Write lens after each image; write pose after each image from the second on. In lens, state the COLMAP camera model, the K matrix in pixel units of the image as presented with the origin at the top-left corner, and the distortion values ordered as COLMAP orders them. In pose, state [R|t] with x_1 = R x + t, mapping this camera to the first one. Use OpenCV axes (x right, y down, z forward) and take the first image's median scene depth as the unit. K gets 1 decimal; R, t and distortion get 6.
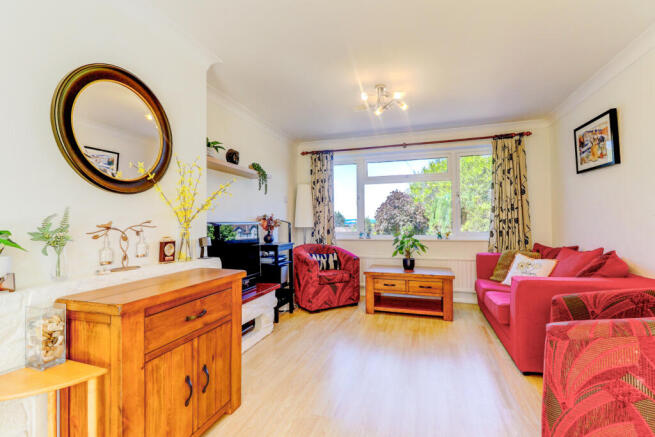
lens RADIAL K [[300.3, 0, 328.5], [0, 300.3, 220.7], [0, 0, 1]] dist [-0.002726, -0.000987]
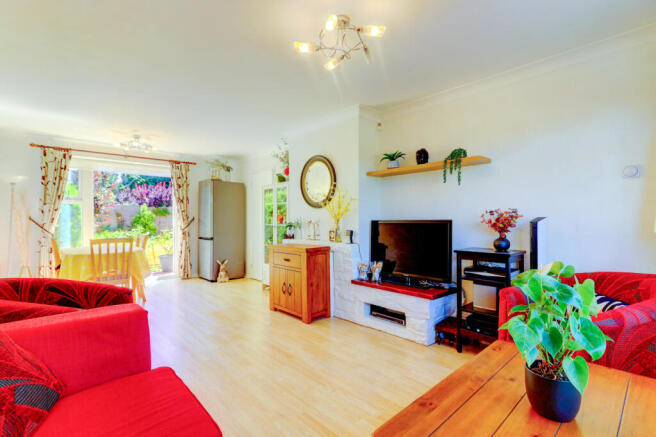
lens RADIAL K [[300.8, 0, 329.0], [0, 300.8, 220.7], [0, 0, 1]] dist [-0.002726, -0.000987]
pose [[-0.506033, 0.005479, -0.862497, 0.605008], [0.010257, 0.999947, 0.000334, 0.000432], [0.862453, -0.008677, -0.506063, 1.015179]]
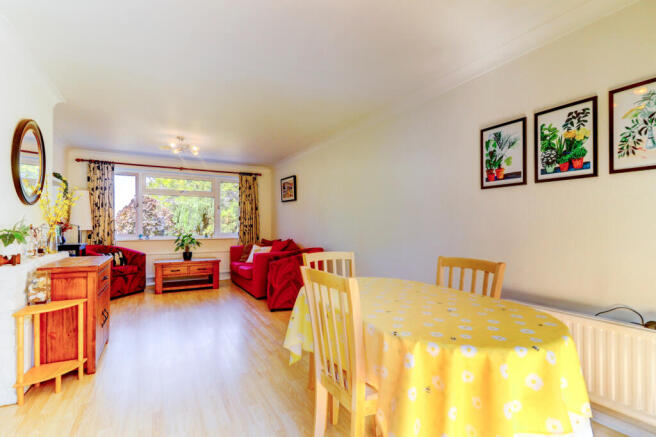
lens RADIAL K [[300.8, 0, 329.0], [0, 300.8, 220.7], [0, 0, 1]] dist [-0.002726, -0.000987]
pose [[0.670040, 0.023533, 0.741952, -0.331433], [-0.012387, 0.999713, -0.020523, -0.000481], [-0.742221, 0.004560, 0.670139, -0.436099]]
